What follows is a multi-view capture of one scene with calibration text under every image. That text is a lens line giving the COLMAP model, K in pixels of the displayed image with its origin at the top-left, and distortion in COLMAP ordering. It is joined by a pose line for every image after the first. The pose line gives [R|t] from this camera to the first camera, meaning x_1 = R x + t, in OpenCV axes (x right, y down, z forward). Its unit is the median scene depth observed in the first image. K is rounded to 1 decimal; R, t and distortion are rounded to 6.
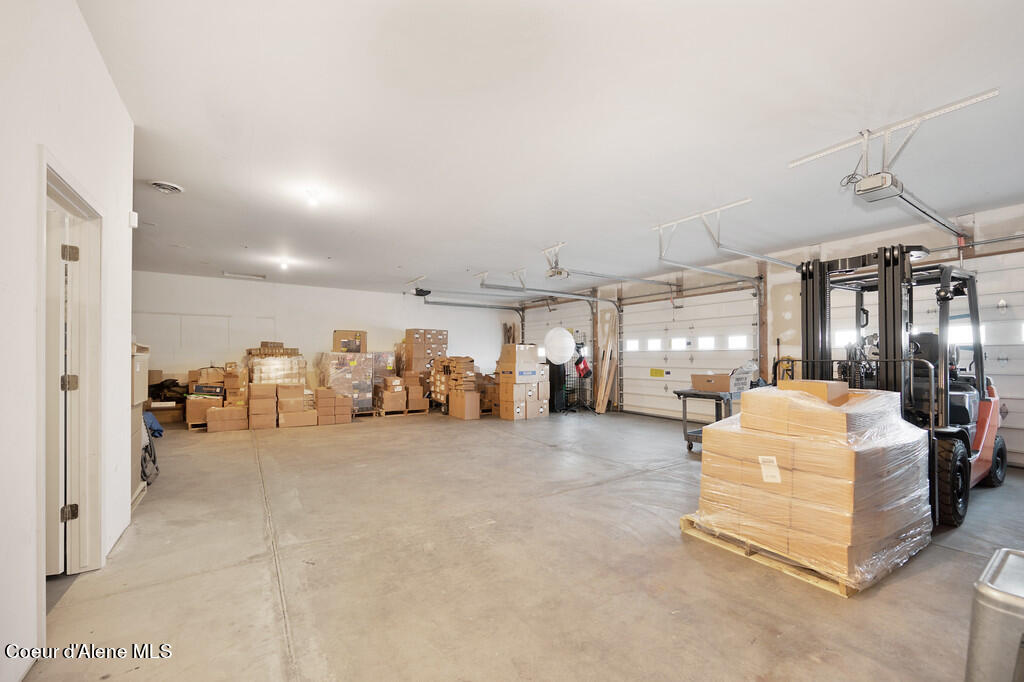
lens RADIAL K [[412.2, 0, 511.1], [0, 412.2, 343.4], [0, 0, 1]] dist [-0.001779, -0.000332]
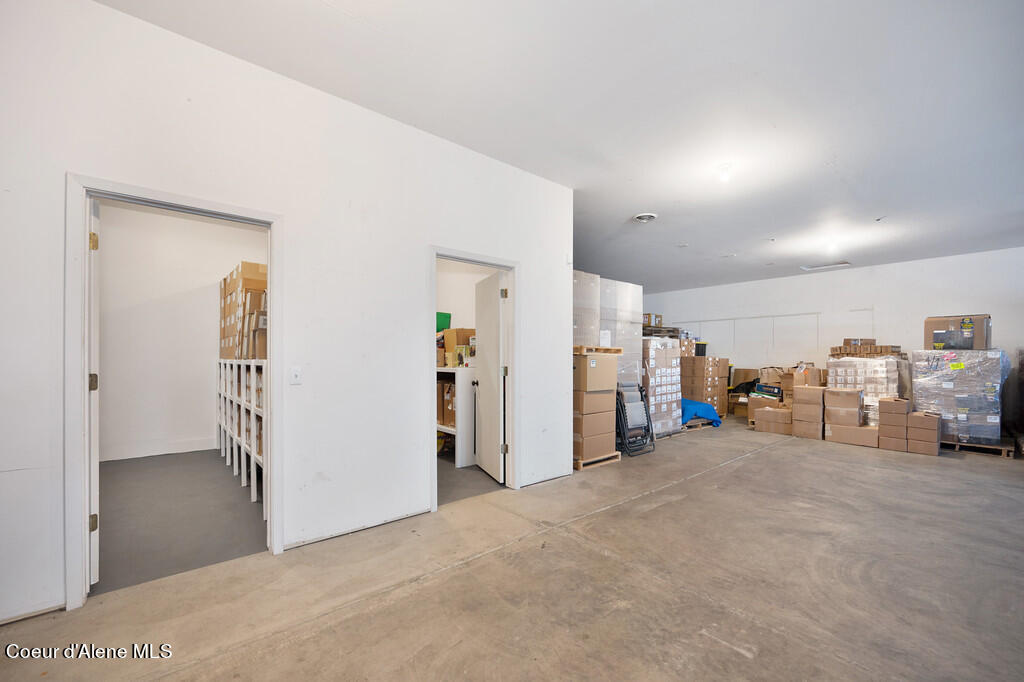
lens RADIAL K [[412.2, 0, 511.1], [0, 412.2, 343.4], [0, 0, 1]] dist [-0.001779, -0.000332]
pose [[0.135311, -0.034264, -0.990211, 0.208529], [0.031770, 0.999038, -0.030228, 0.012169], [0.990294, -0.027369, 0.136269, 0.278445]]
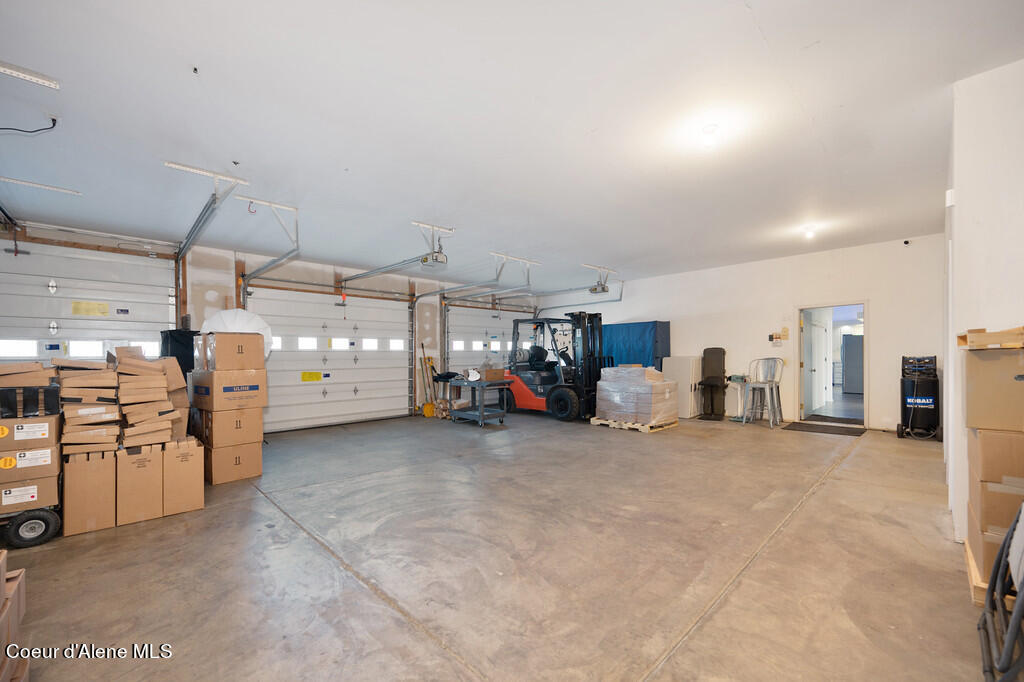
lens RADIAL K [[451.6, 0, 491.7], [0, 451.6, 352.2], [0, 0, 1]] dist [-0.001418, -0.000168]
pose [[-0.212512, 0.014293, 0.977054, -0.745225], [-0.021117, 0.999592, -0.019216, 0.036405], [-0.976930, -0.024716, -0.212123, 0.979430]]
